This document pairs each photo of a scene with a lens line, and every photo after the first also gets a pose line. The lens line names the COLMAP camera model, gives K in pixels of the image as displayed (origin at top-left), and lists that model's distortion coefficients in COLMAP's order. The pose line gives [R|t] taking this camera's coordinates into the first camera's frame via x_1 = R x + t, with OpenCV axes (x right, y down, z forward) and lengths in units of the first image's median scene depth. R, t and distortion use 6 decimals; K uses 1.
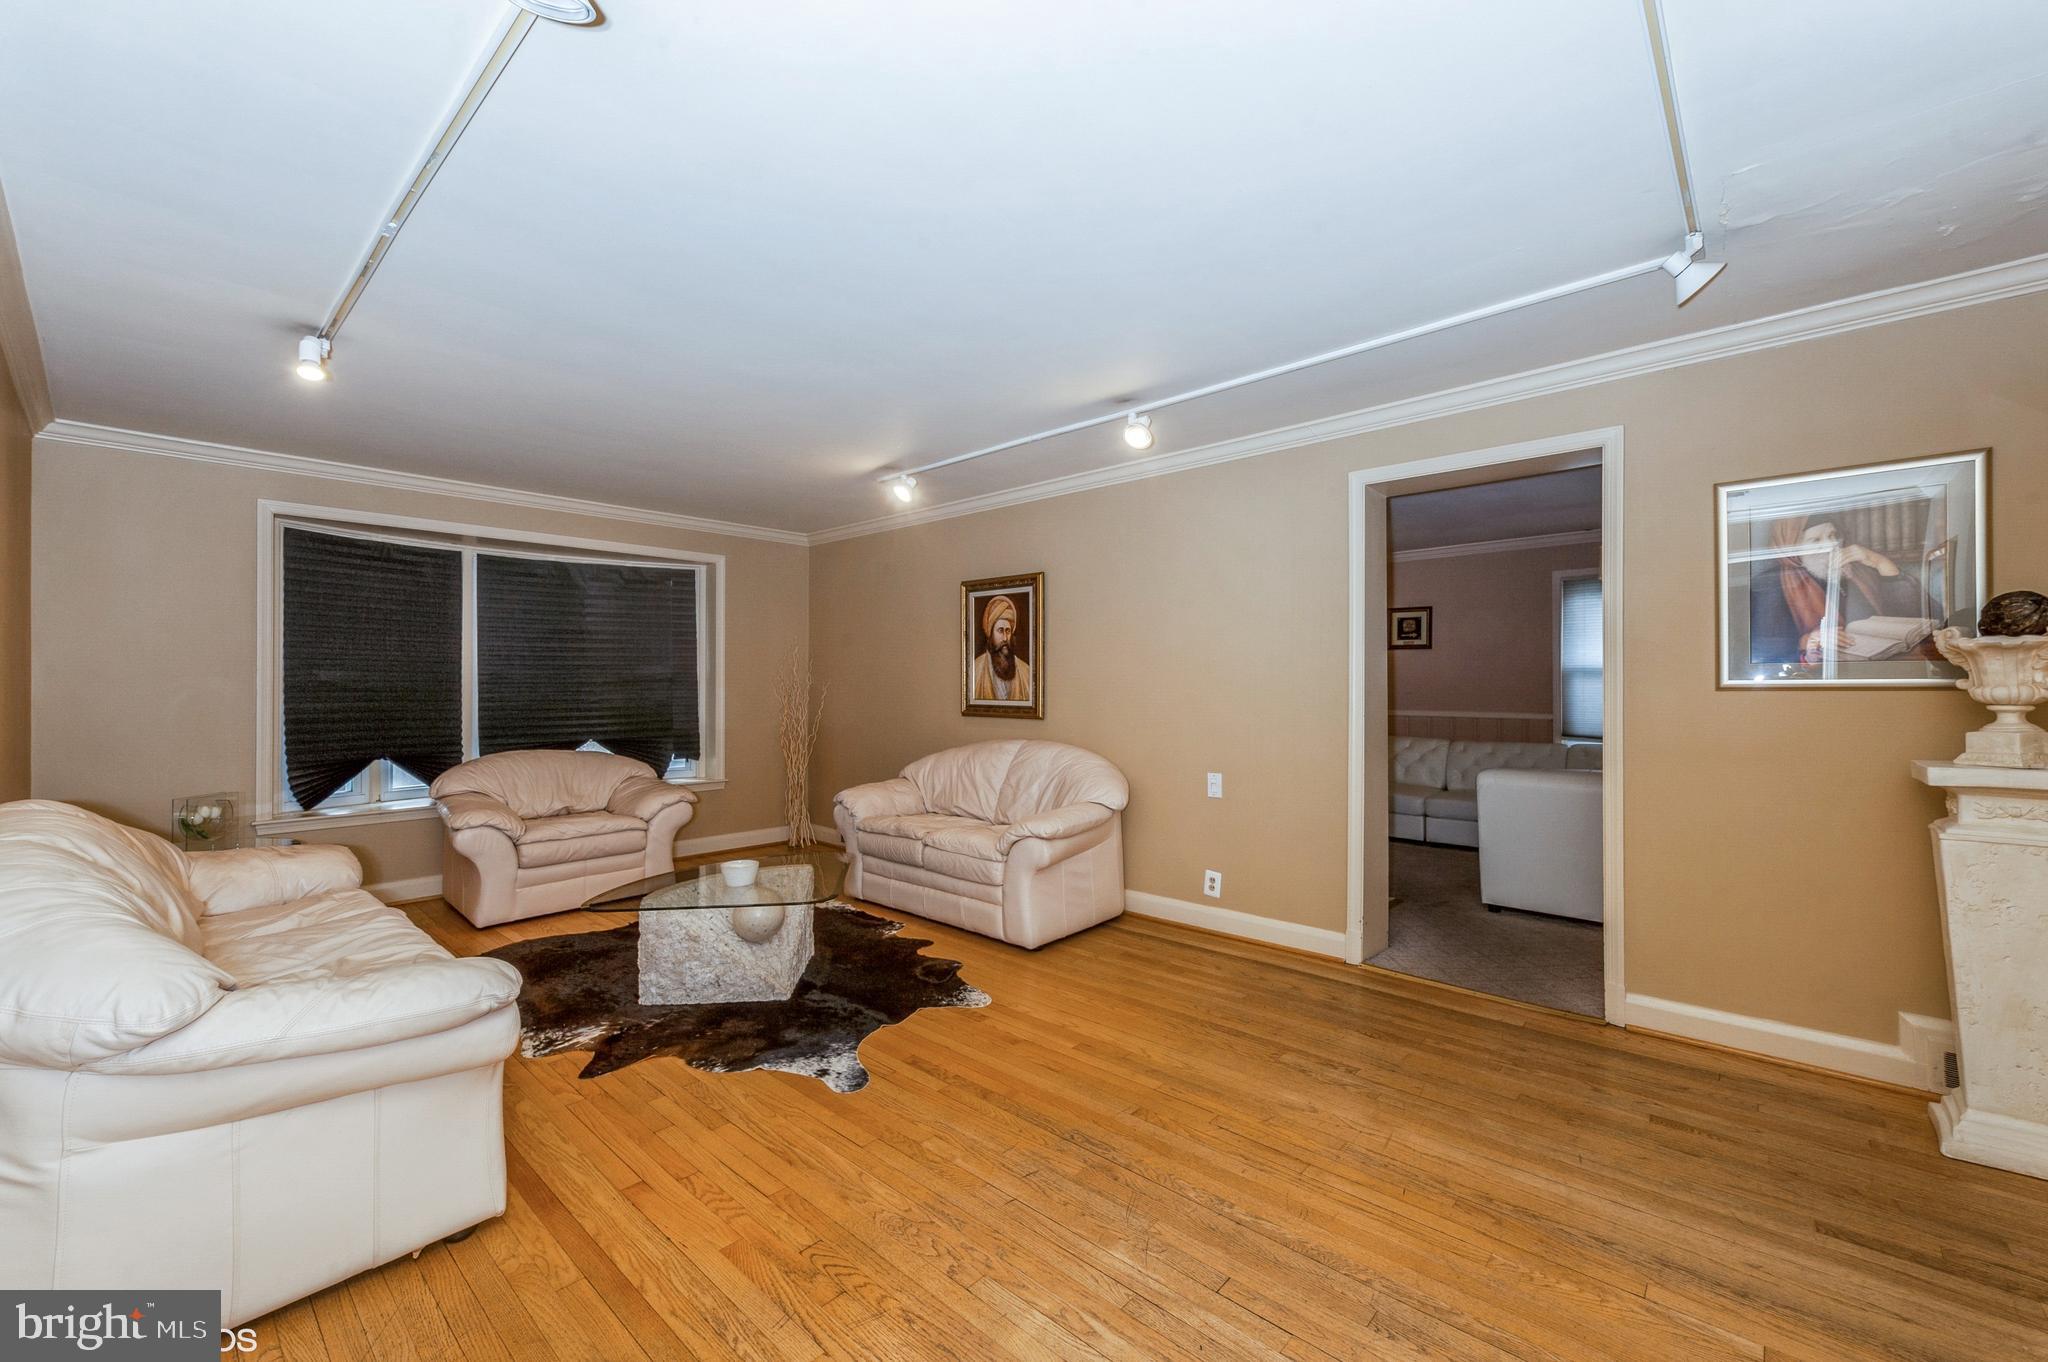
lens RADIAL K [[808.0, 0, 1013.8], [0, 808.0, 687.2], [0, 0, 1]] dist [0.009723, -0.002041]
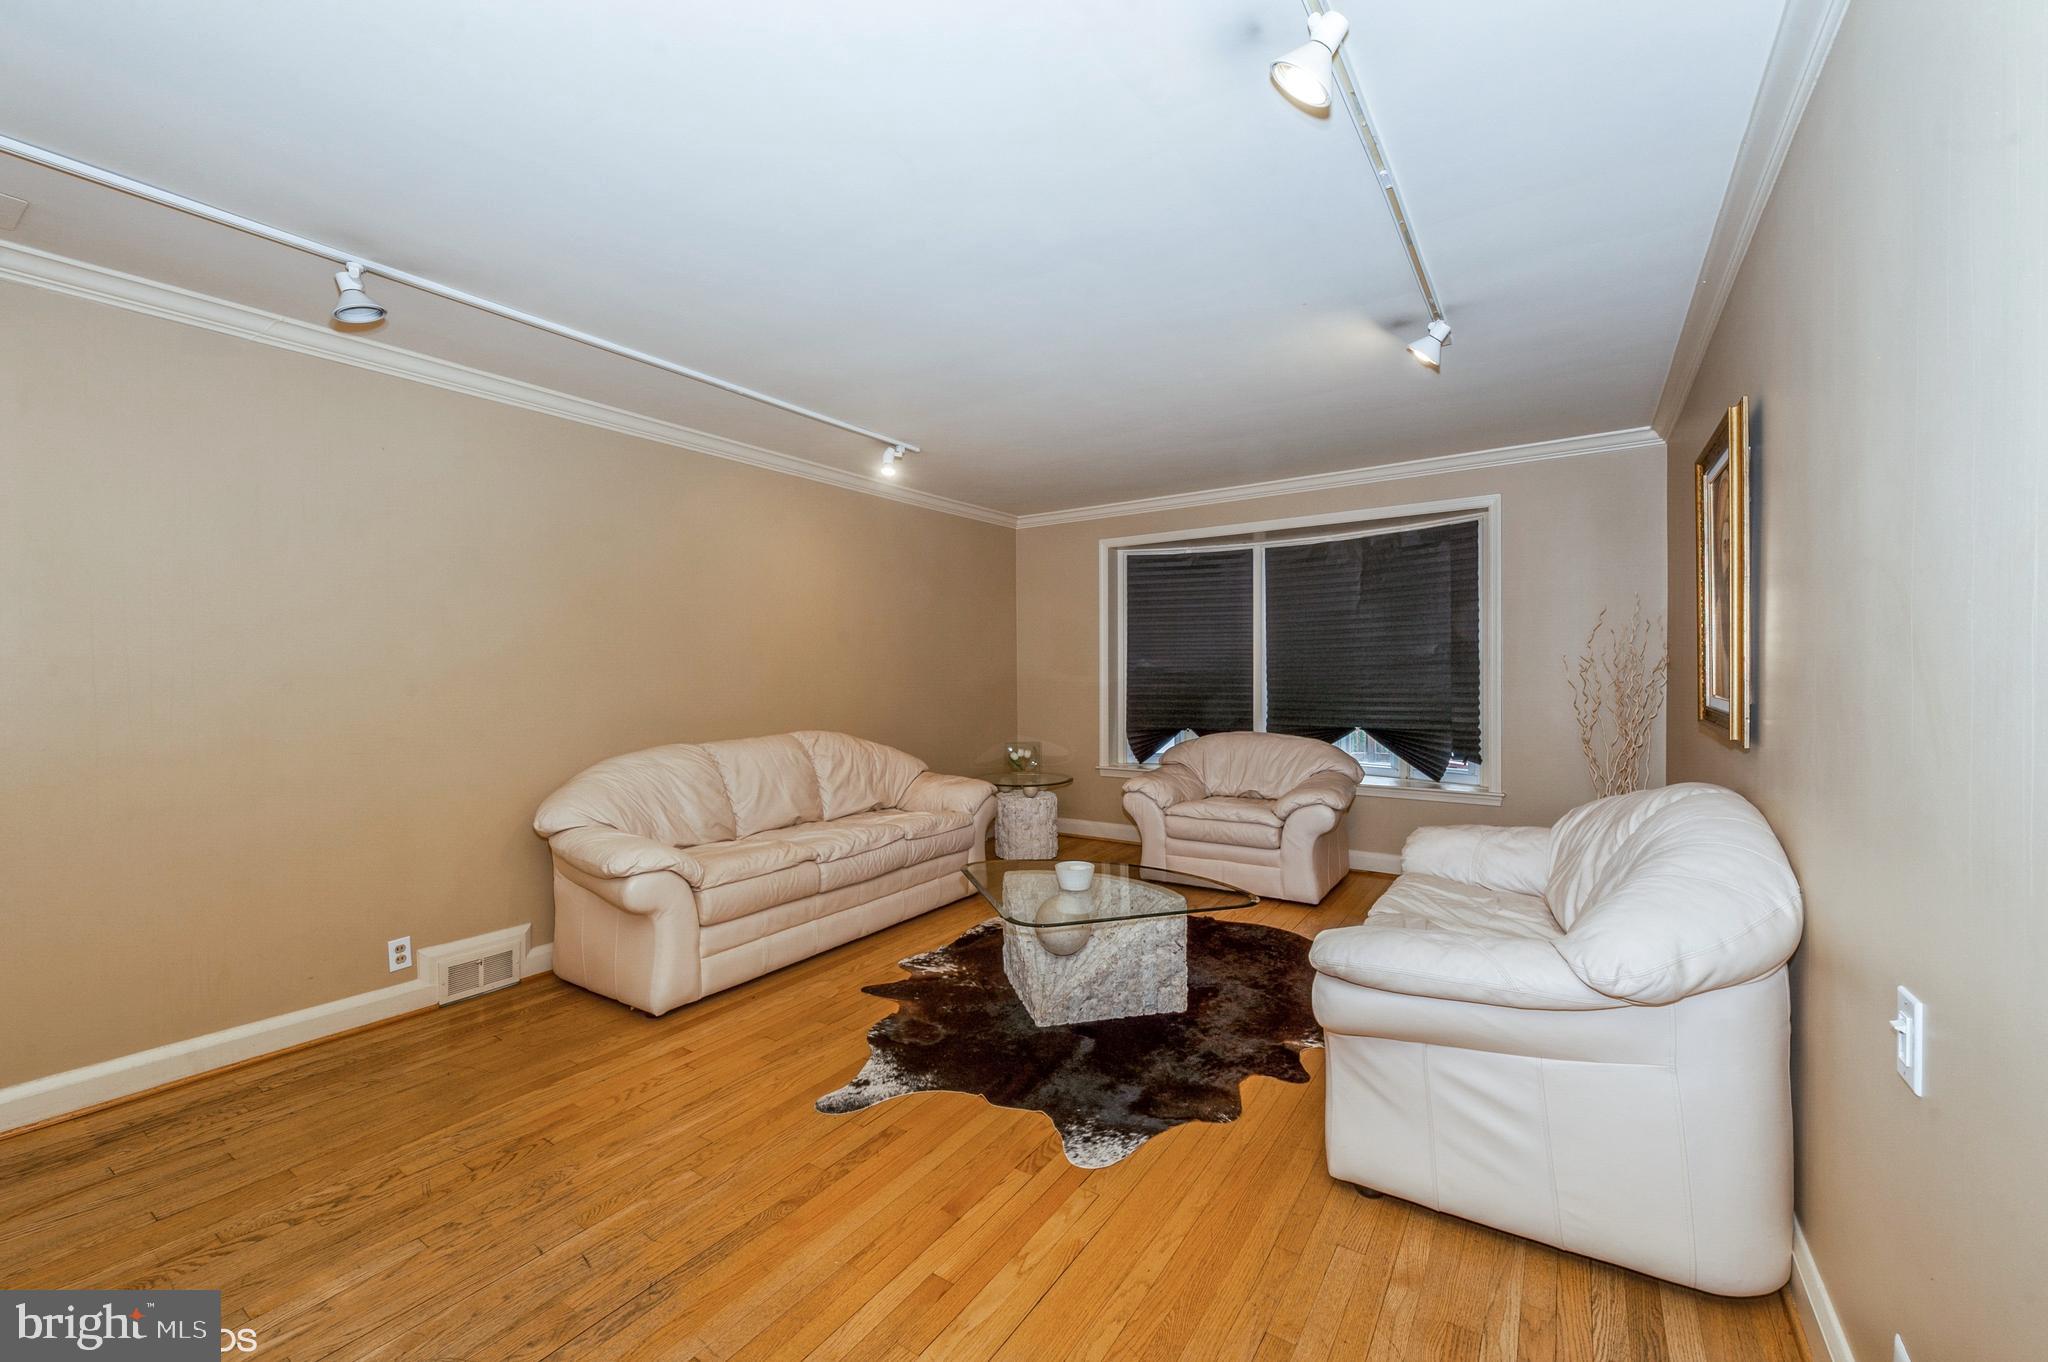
lens RADIAL K [[808.0, 0, 1024.3], [0, 808.0, 675.6], [0, 0, 1]] dist [0.009723, -0.002041]
pose [[0.163391, 0.005444, -0.986546, 0.529952], [0.004389, 0.999971, 0.006245, -0.003135], [0.986552, -0.005351, 0.163362, 0.758187]]
